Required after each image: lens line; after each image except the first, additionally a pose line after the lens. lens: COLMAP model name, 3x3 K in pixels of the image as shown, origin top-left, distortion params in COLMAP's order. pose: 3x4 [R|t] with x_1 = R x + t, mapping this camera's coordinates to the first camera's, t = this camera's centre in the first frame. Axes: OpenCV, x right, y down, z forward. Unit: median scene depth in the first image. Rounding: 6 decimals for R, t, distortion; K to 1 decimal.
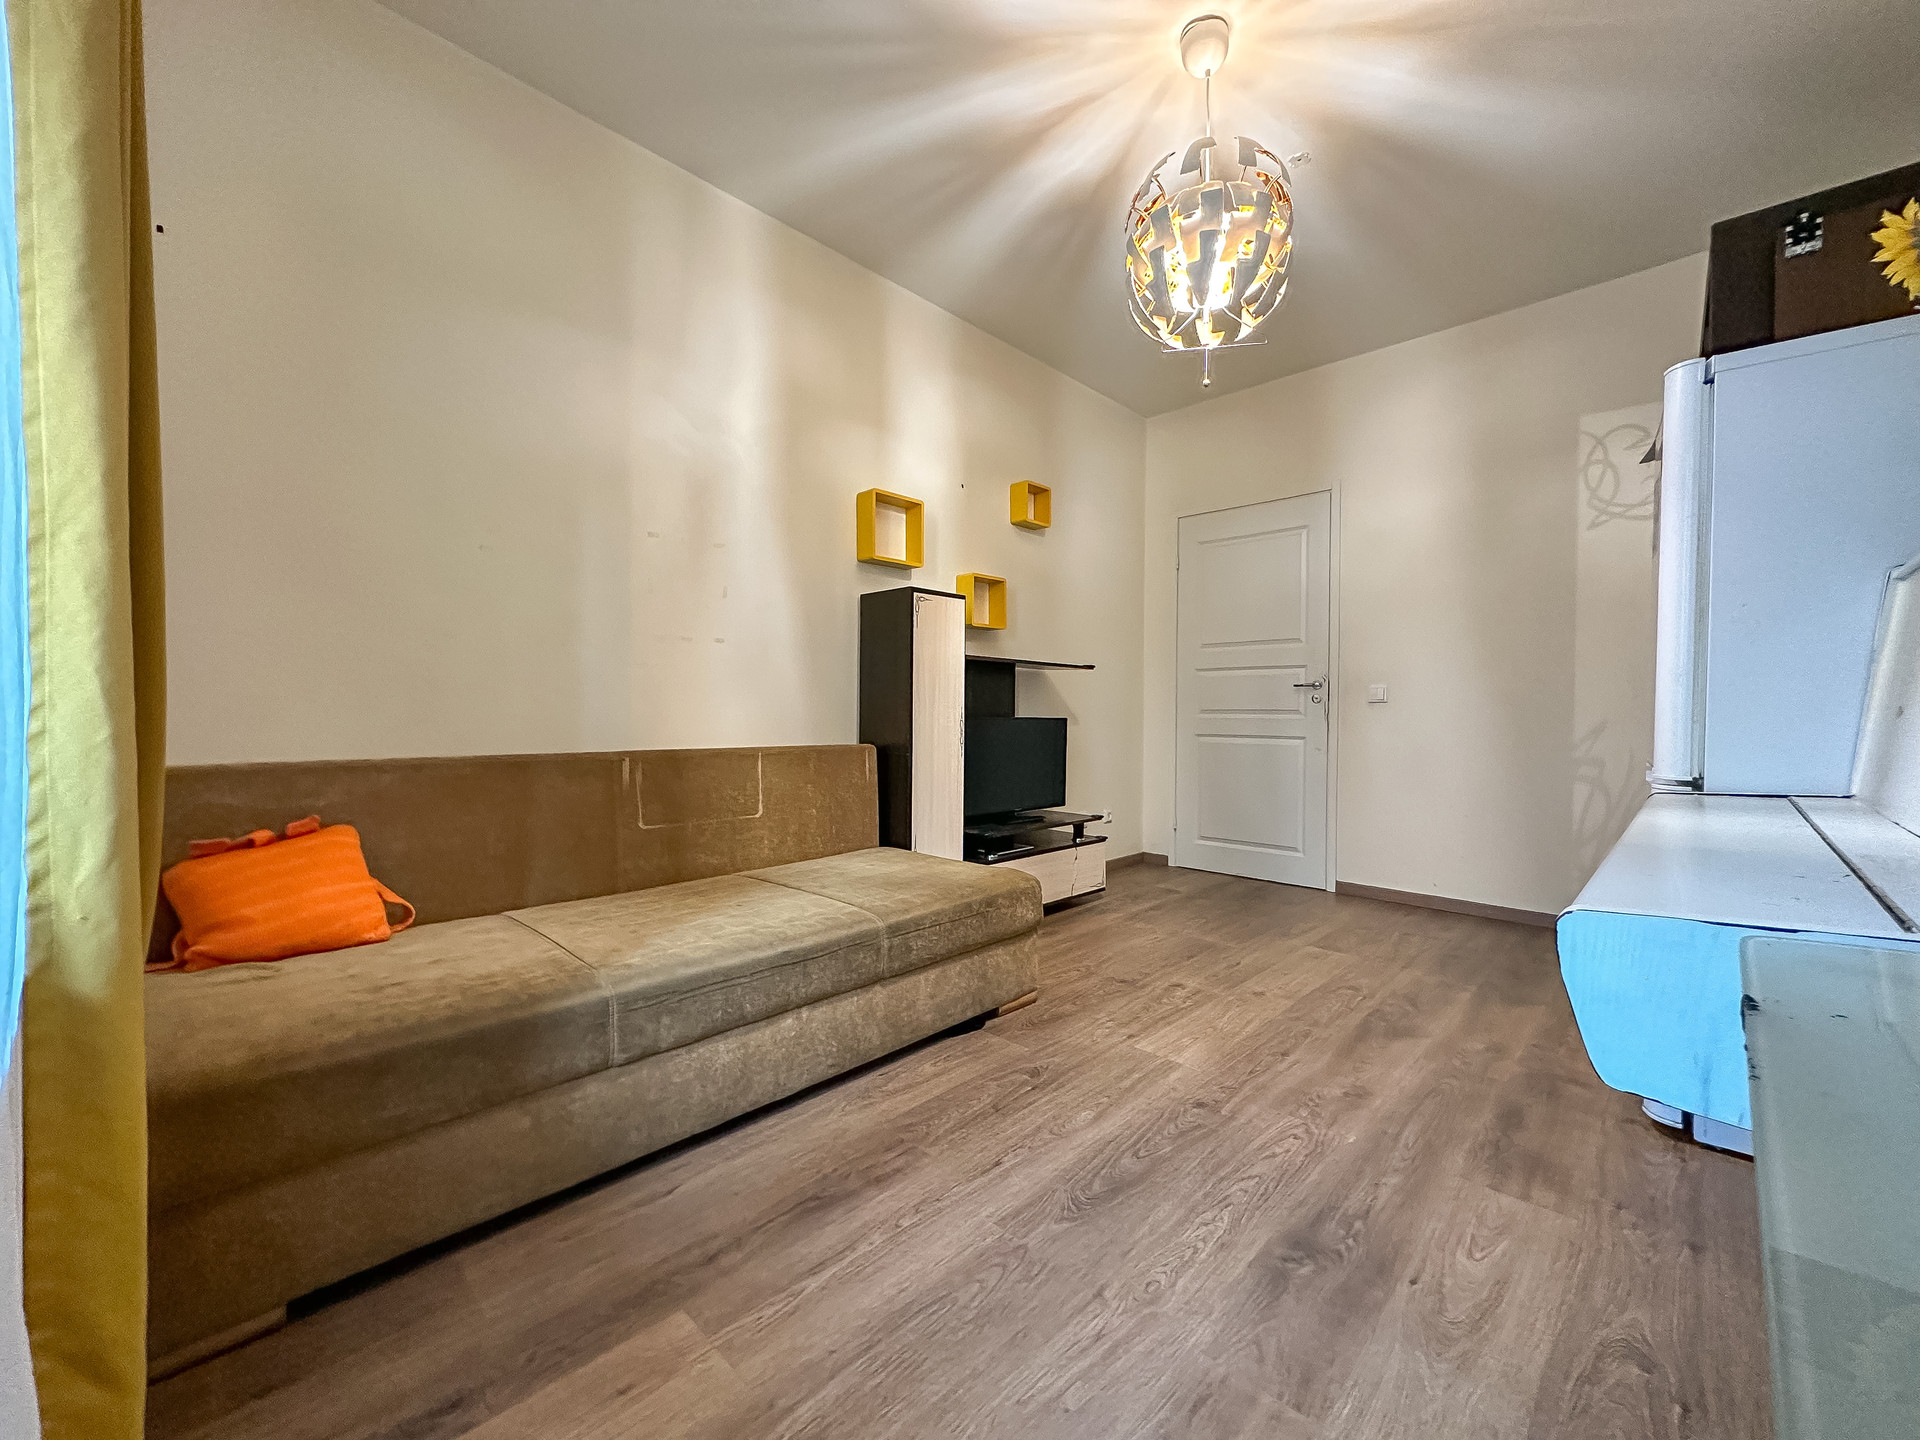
lens RADIAL K [[766.5, 0, 962.7], [0, 766.5, 718.8], [0, 0, 1]] dist [0.000746, 0.000539]
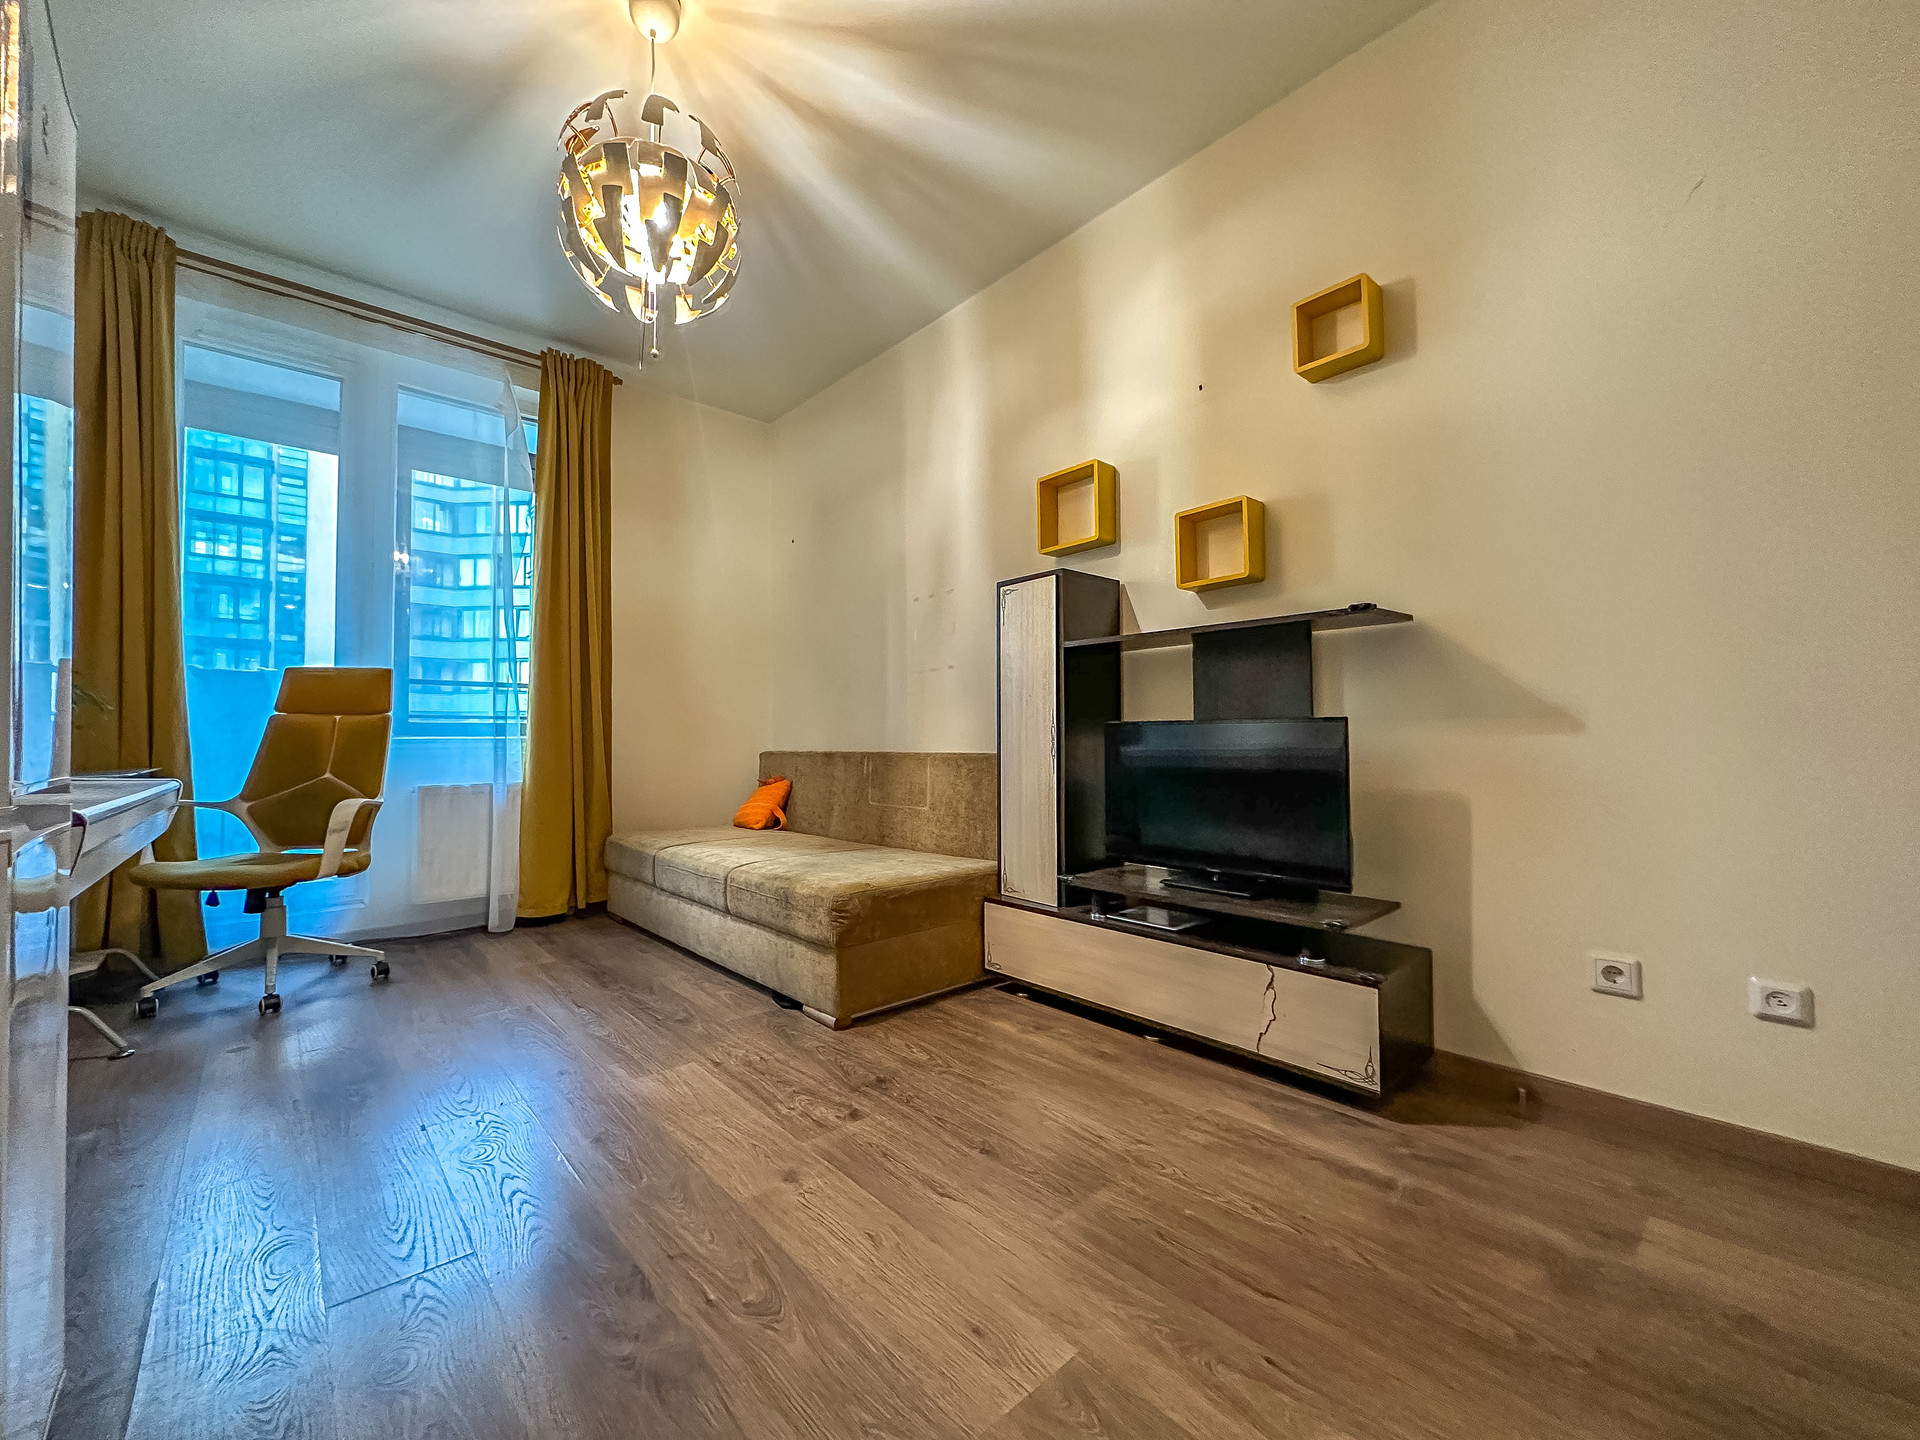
lens RADIAL K [[769.2, 0, 956.1], [0, 769.2, 716.1], [0, 0, 1]] dist [-0.002245, 0.000191]
pose [[-0.077214, -0.038515, -0.996270, 1.103017], [-0.001462, 0.999257, -0.038517, 0.031601], [0.997013, -0.001517, -0.077213, 1.322395]]
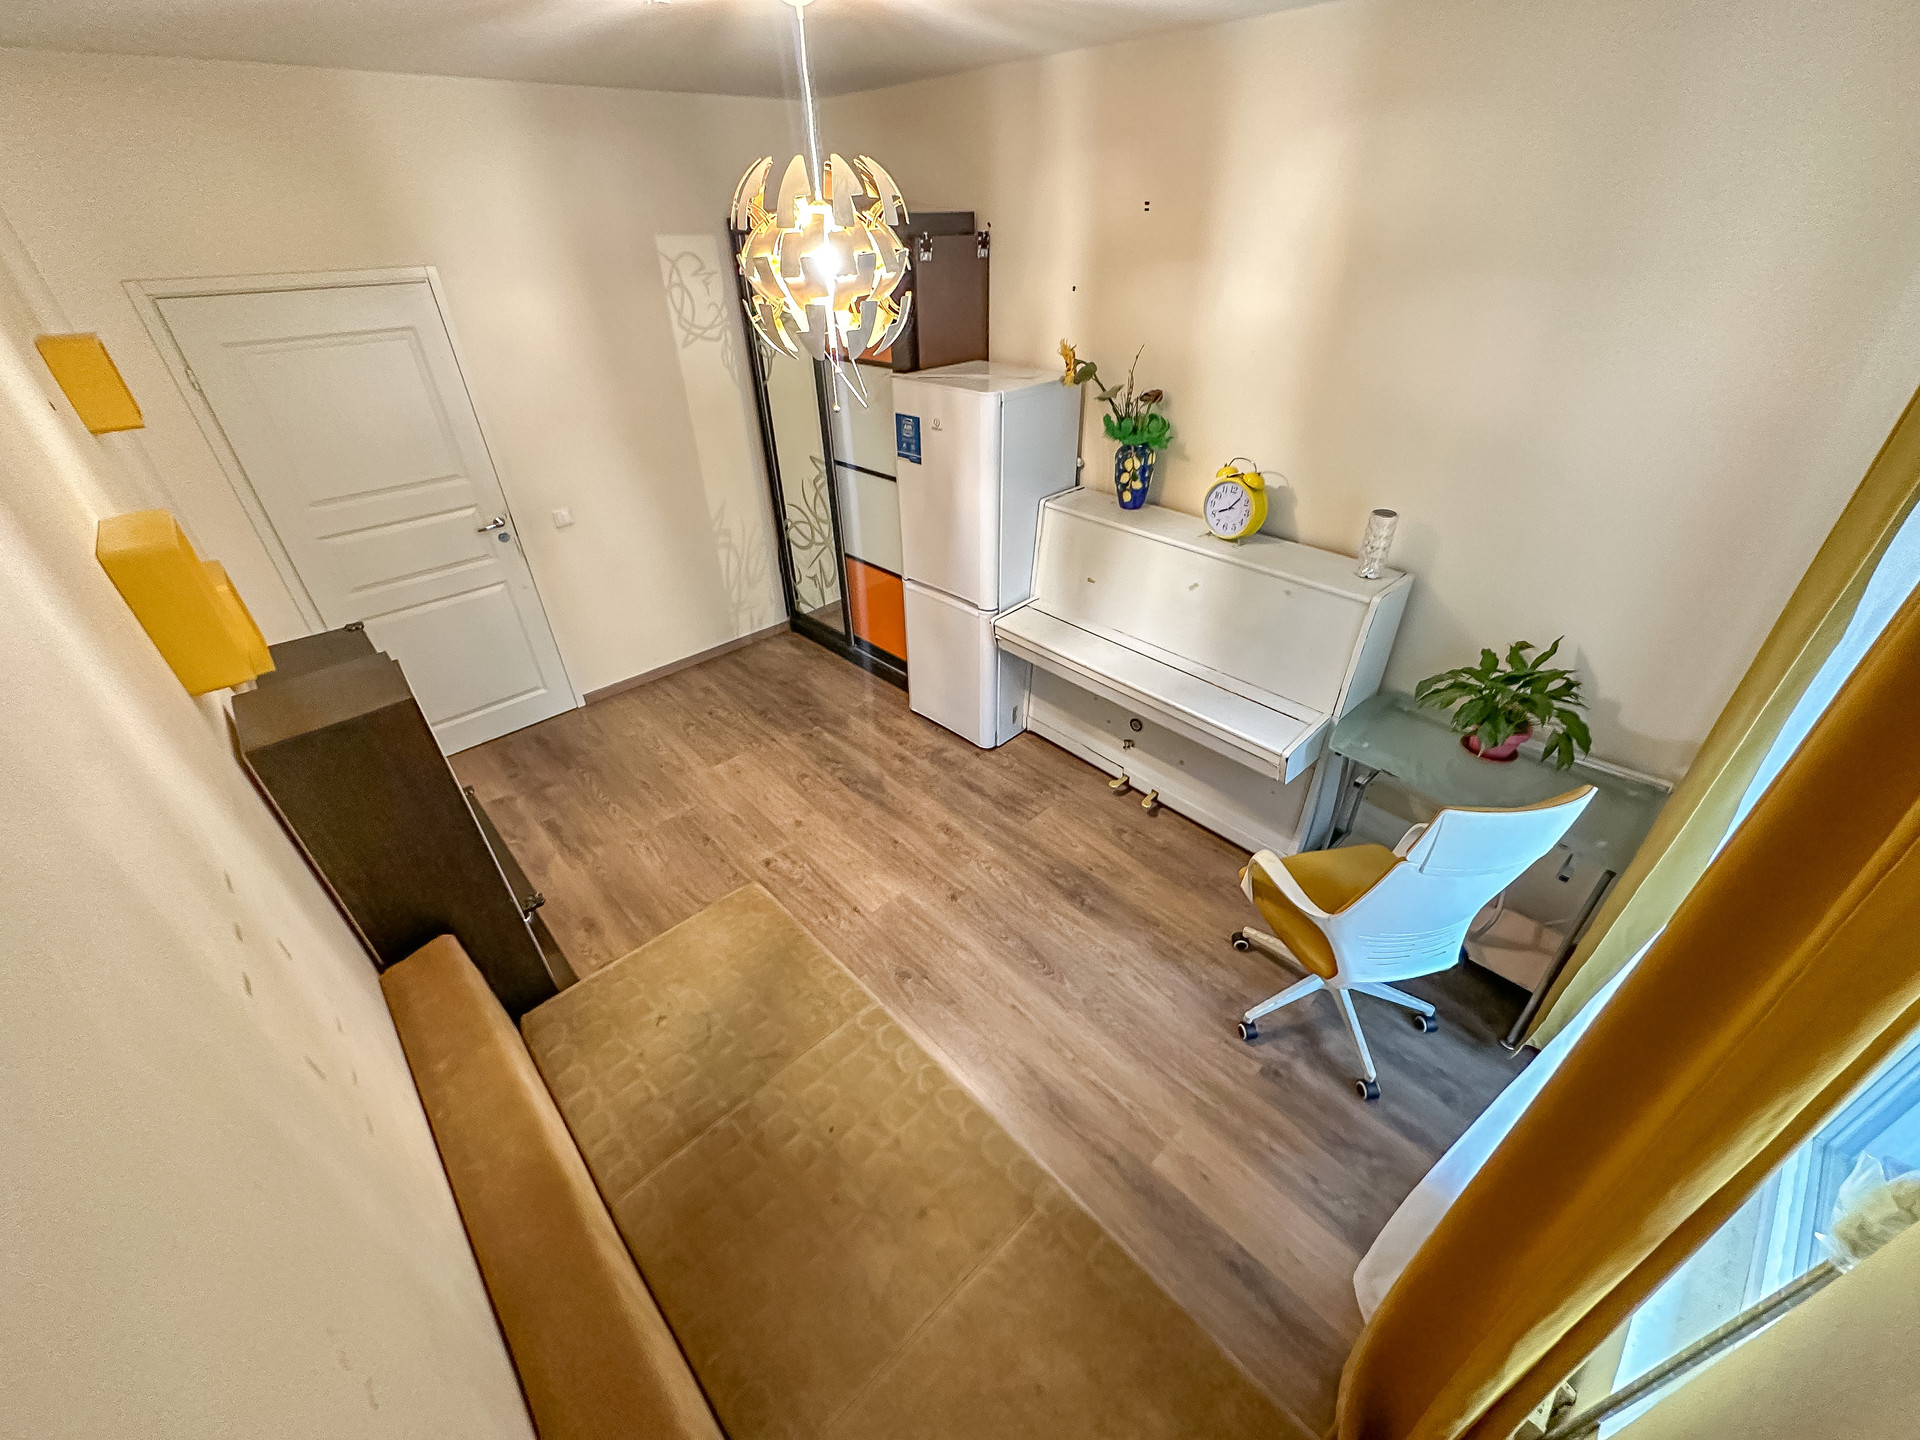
lens RADIAL K [[765.8, 0, 963.9], [0, 765.8, 717.5], [0, 0, 1]] dist [-0.002755, -0.000082]
pose [[0.053255, -0.556668, 0.829026, -0.692546], [0.029784, 0.830721, 0.555892, -0.608341], [-0.998137, -0.004912, 0.060819, 0.707052]]
